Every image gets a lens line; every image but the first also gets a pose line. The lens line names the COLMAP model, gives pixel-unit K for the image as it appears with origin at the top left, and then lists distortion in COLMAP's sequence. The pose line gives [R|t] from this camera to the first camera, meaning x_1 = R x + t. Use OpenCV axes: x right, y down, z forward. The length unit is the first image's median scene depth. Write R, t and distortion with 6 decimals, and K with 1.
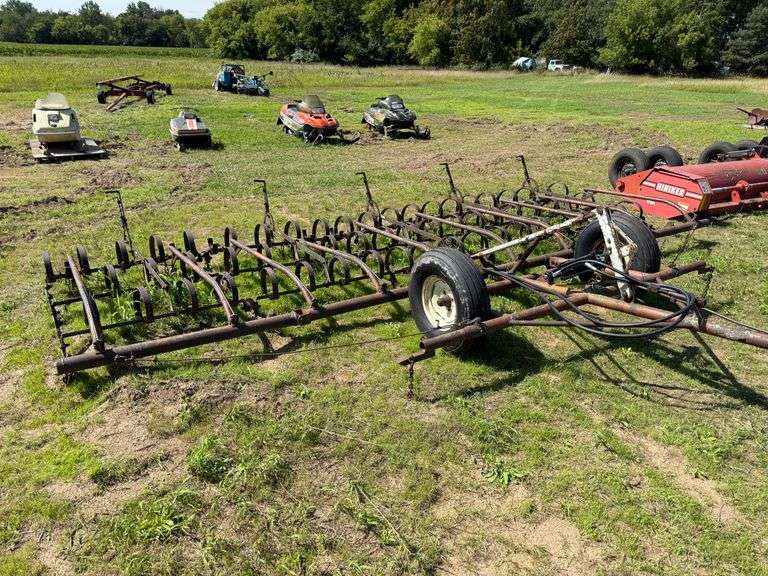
lens RADIAL K [[553.1, 0, 388.0], [0, 553.1, 289.0], [0, 0, 1]] dist [0.007339, -0.007189]
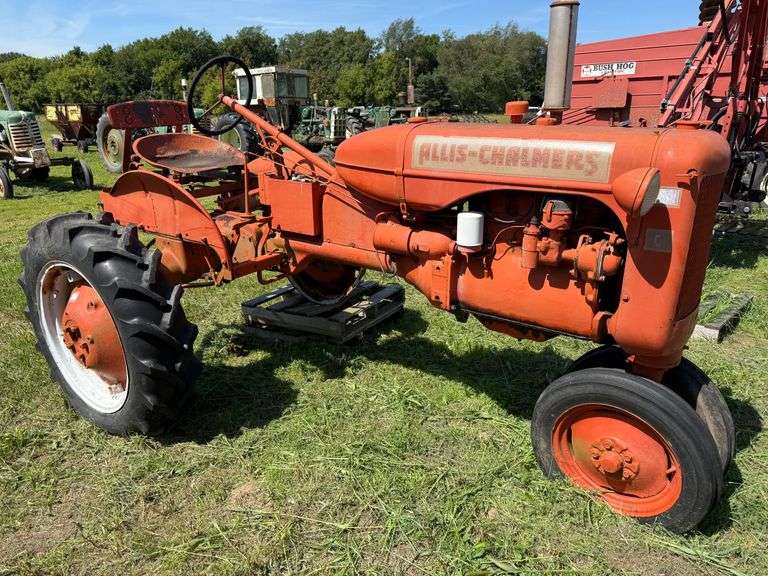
lens RADIAL K [[544.5, 0, 385.1], [0, 544.5, 295.4], [0, 0, 1]] dist [0.004165, -0.005803]
pose [[0.926235, -0.144549, 0.348130, -0.058947], [0.165993, 0.985594, -0.032408, 0.104885], [-0.338430, 0.087805, 0.936886, -0.254897]]
